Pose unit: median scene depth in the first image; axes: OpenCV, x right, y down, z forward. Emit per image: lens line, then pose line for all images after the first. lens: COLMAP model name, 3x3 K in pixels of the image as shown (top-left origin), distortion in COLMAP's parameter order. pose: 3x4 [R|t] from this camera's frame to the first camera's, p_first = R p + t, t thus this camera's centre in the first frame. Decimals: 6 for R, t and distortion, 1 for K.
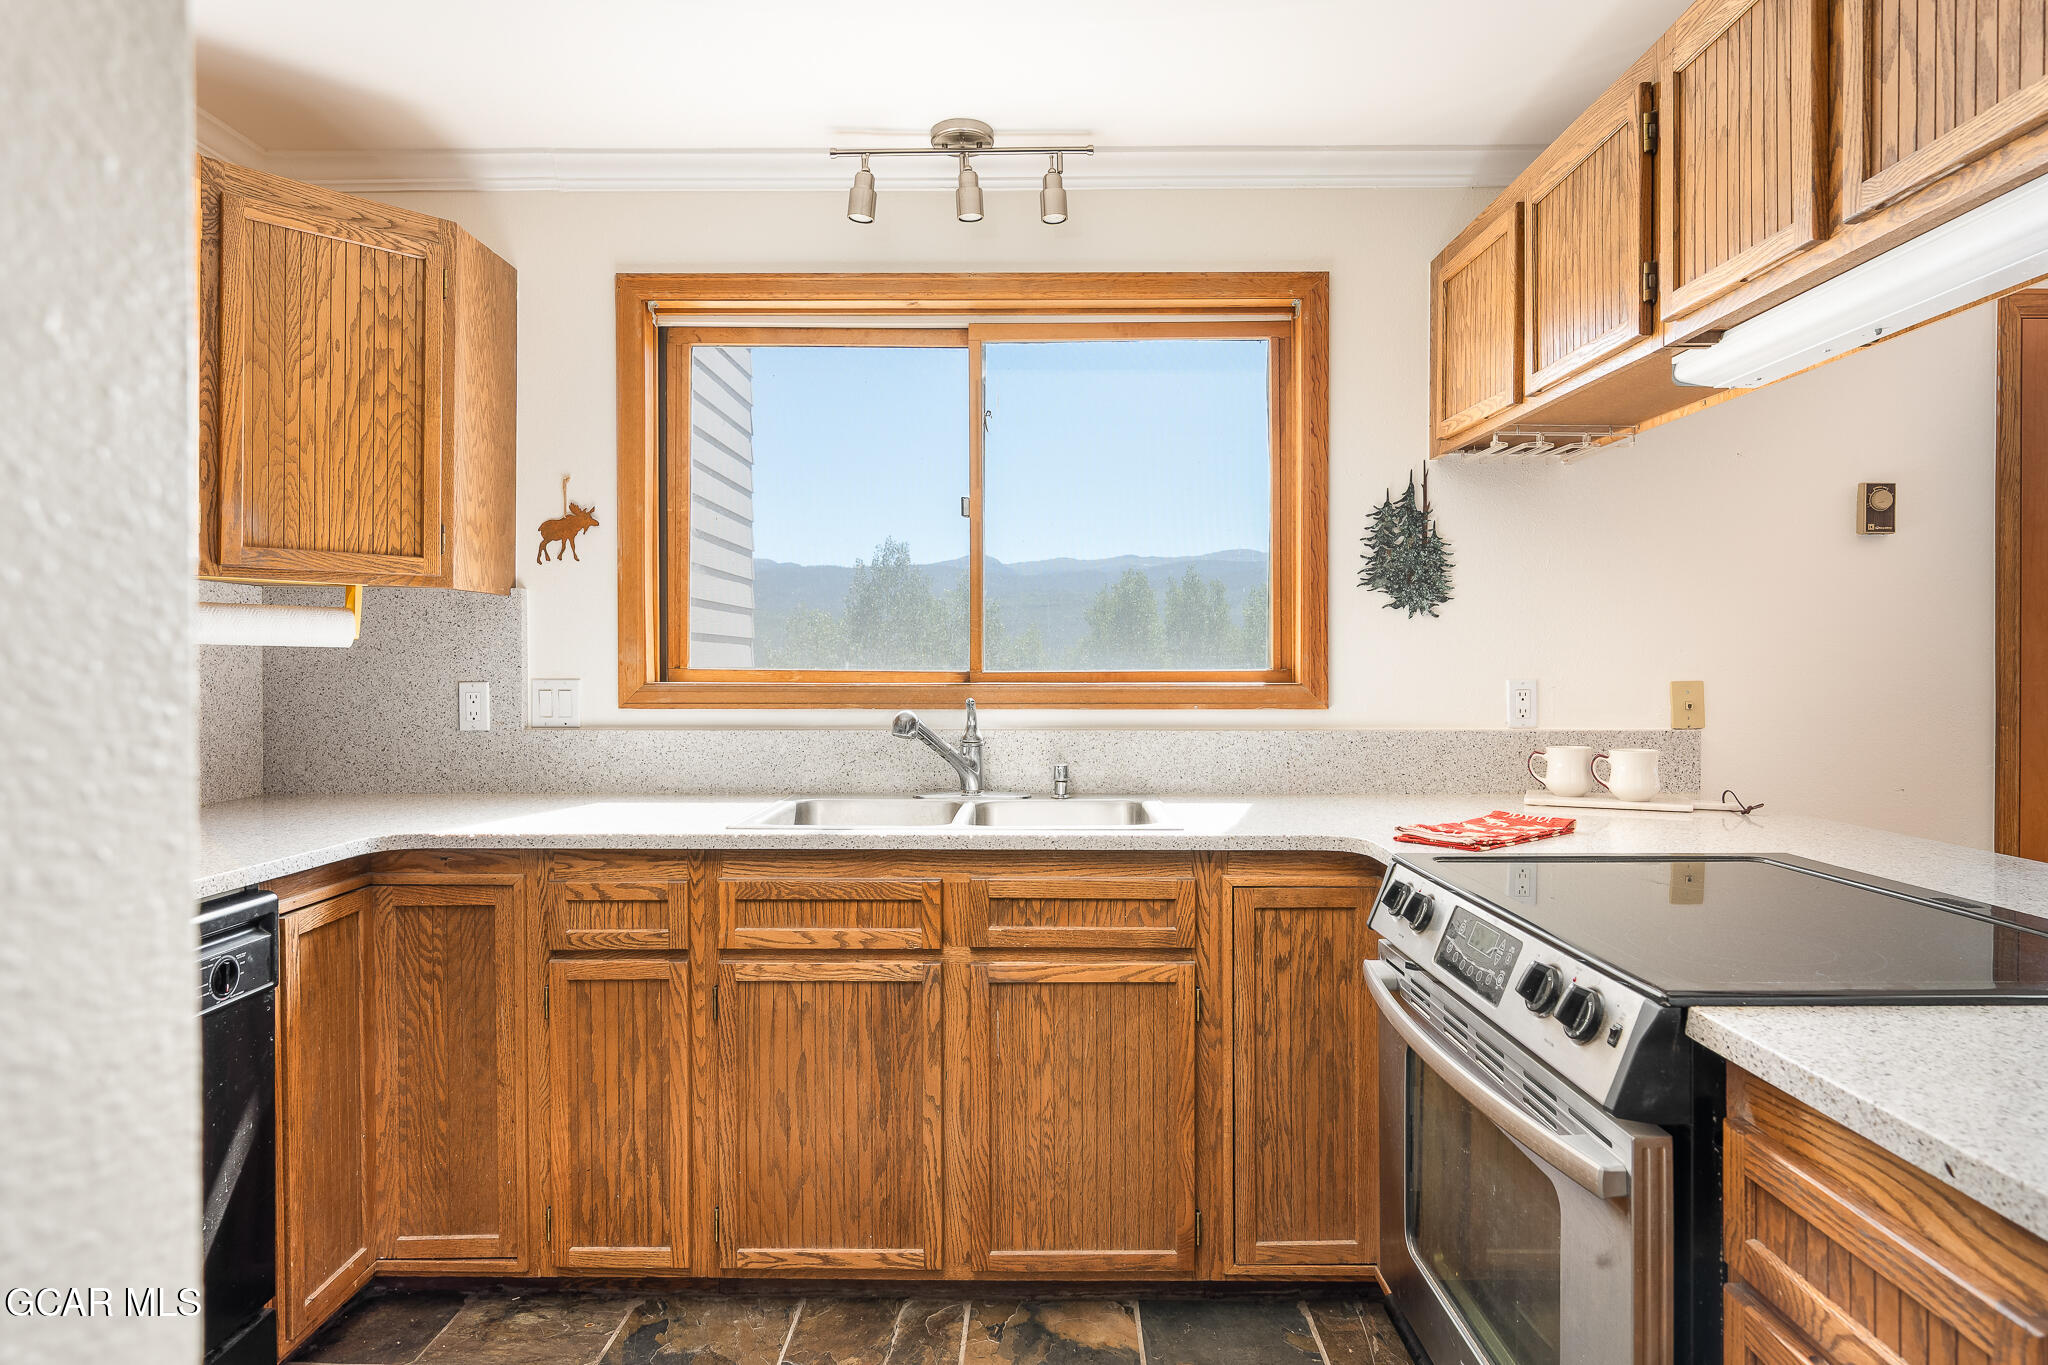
lens RADIAL K [[1144.6, 0, 998.6], [0, 1144.6, 669.4], [0, 0, 1]] dist [-0.014701, 0.002192]
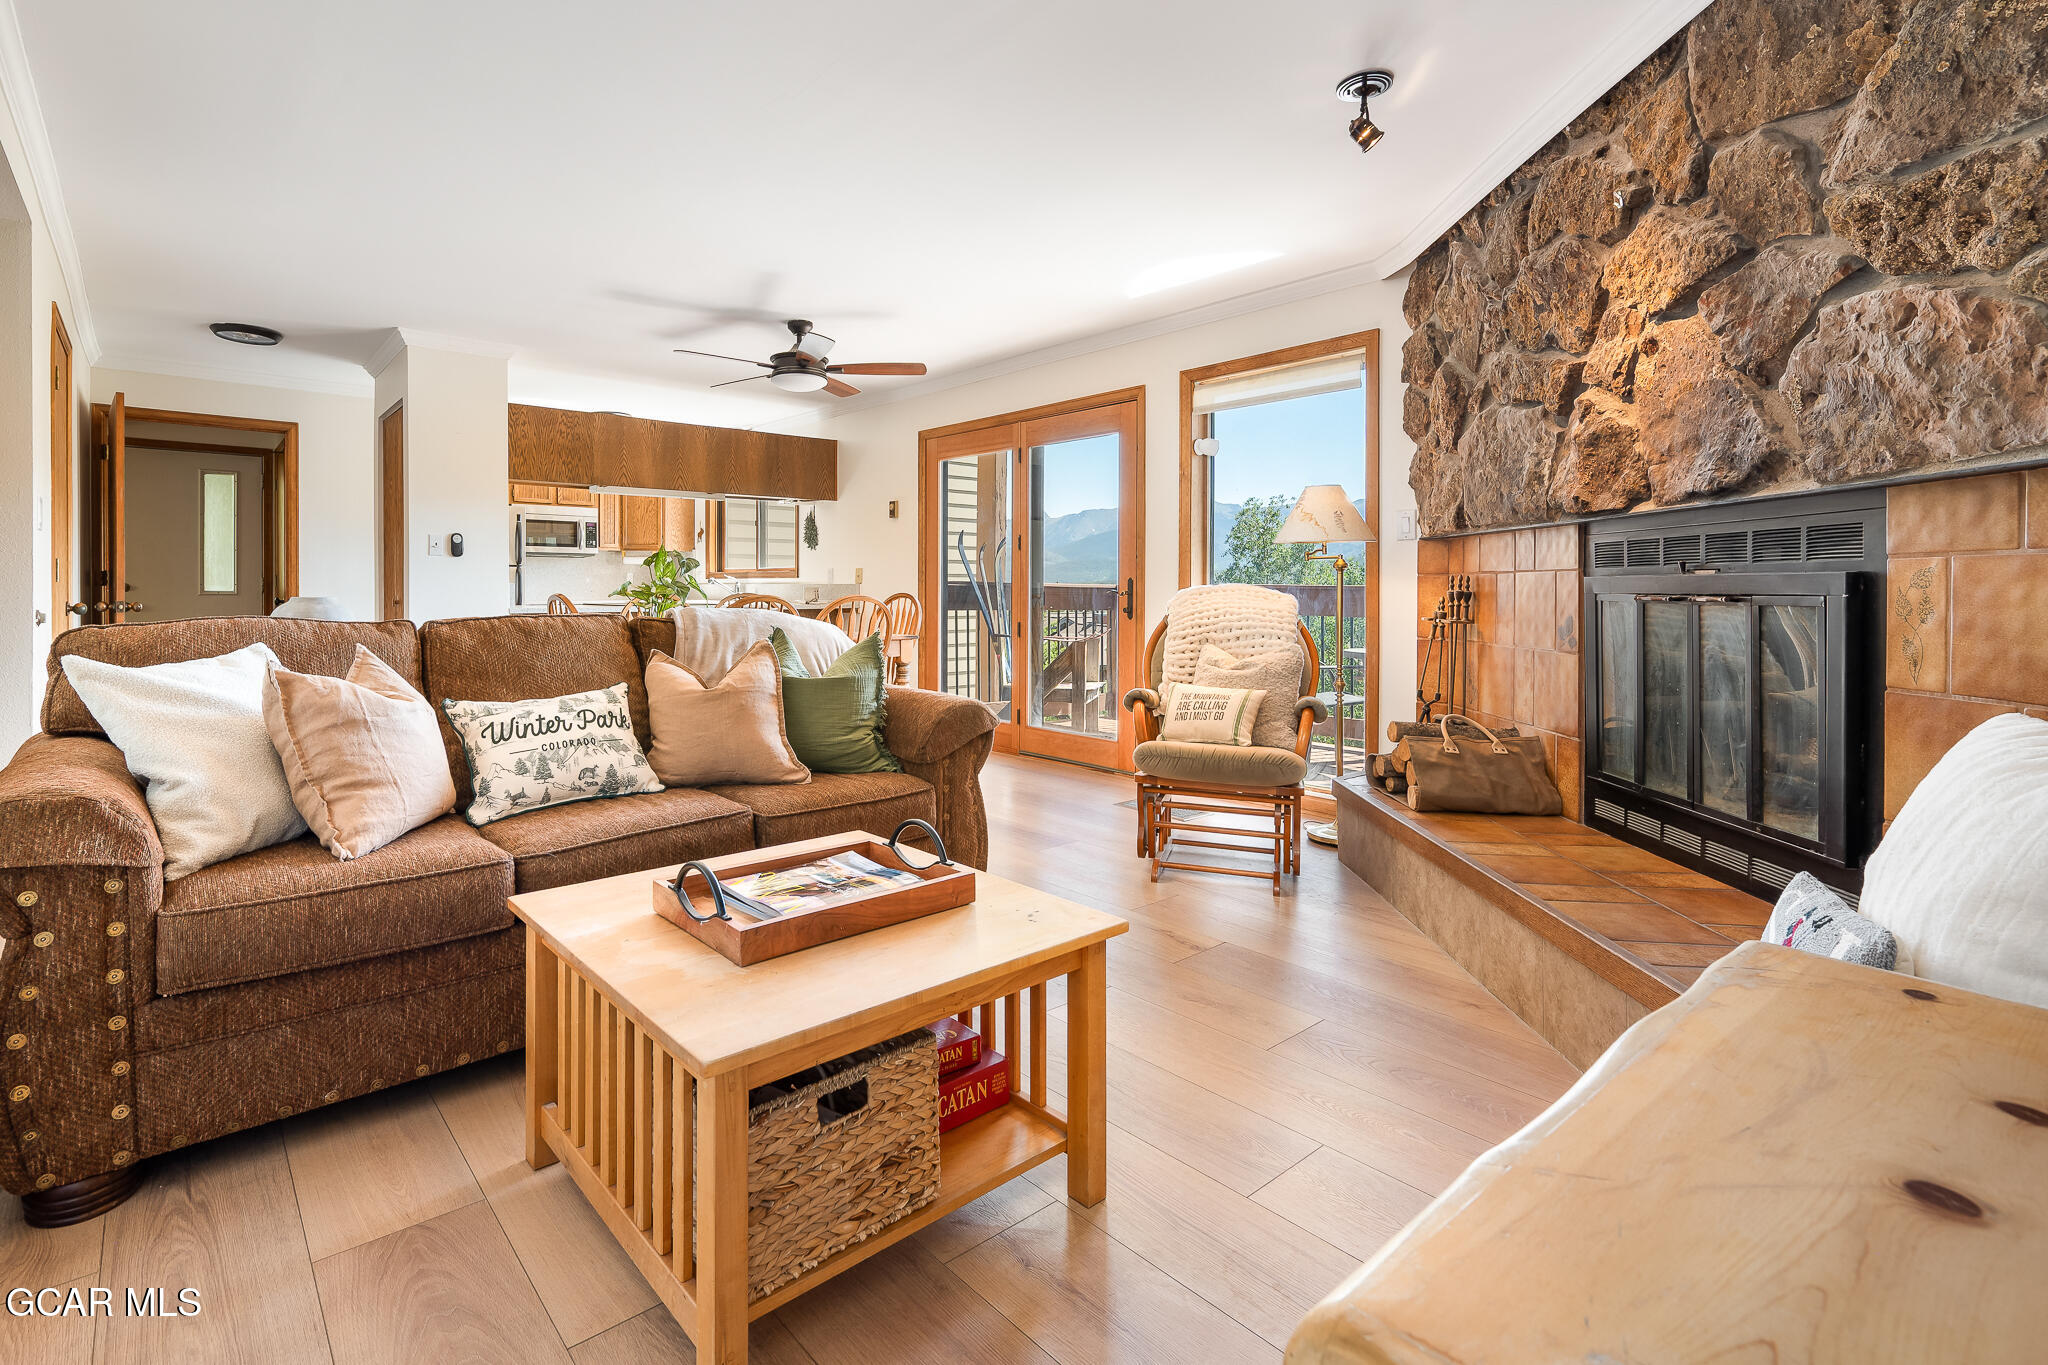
lens RADIAL K [[958.2, 0, 896.1], [0, 958.2, 592.1], [0, 0, 1]] dist [-0.002992, 0.001008]
pose [[0.623515, 0.005241, -0.781794, 3.145165], [-0.002507, 0.999986, 0.004704, 0.071471], [0.781807, -0.000973, 0.623520, -0.649138]]
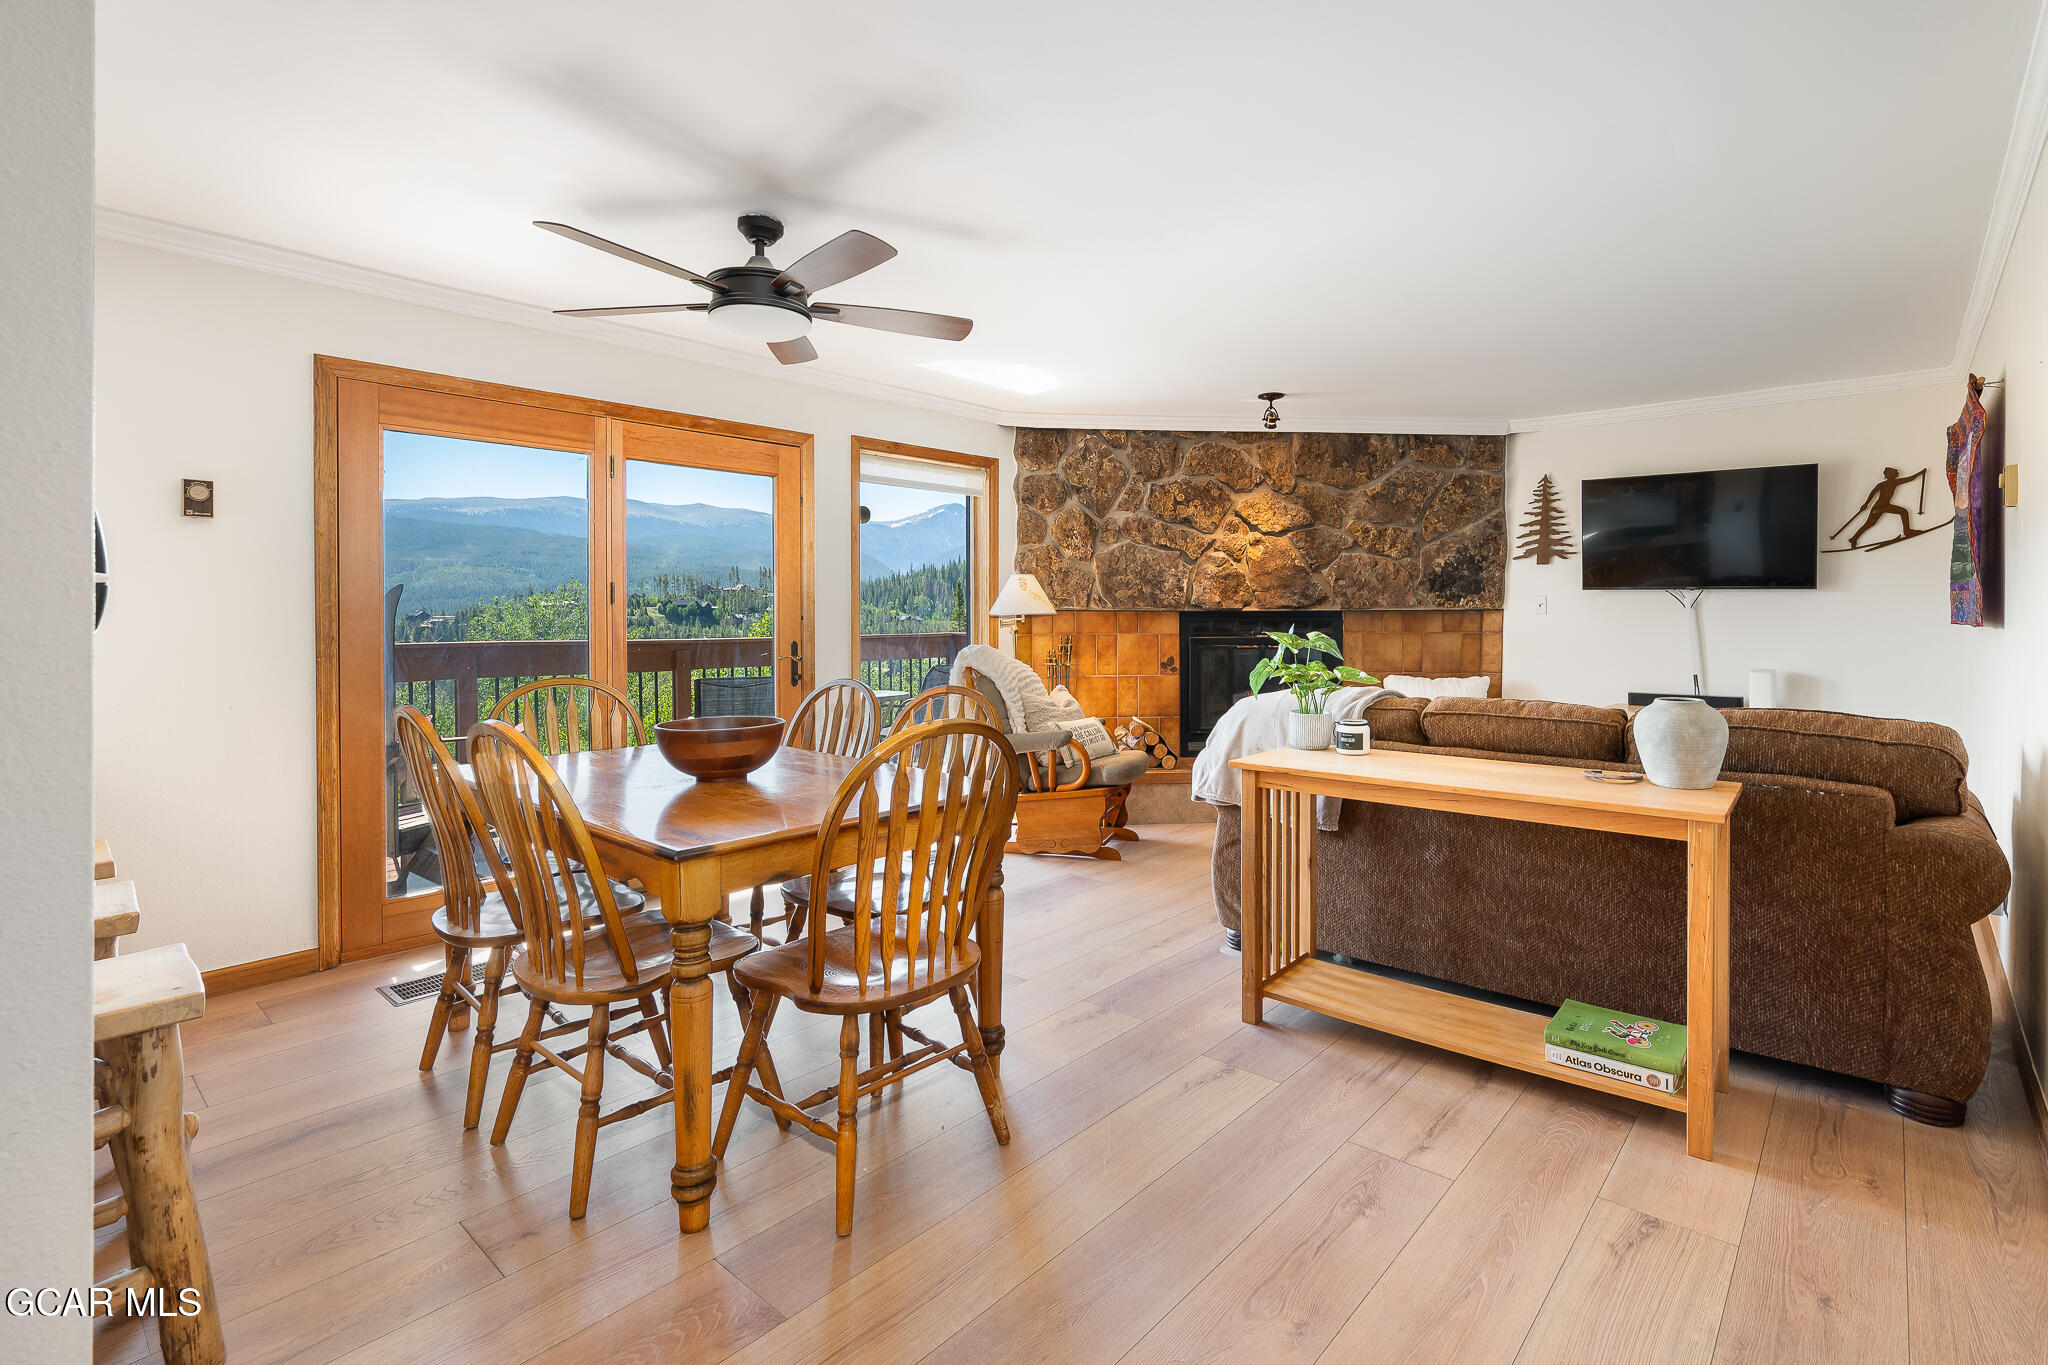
lens RADIAL K [[958.2, 0, 1127.0], [0, 958.2, 620.8], [0, 0, 1]] dist [-0.002992, 0.001008]
pose [[0.612625, -0.005997, 0.790351, 0.634454], [0.001115, 0.999977, 0.006723, -0.005509], [-0.790373, -0.003238, 0.612618, -0.631858]]
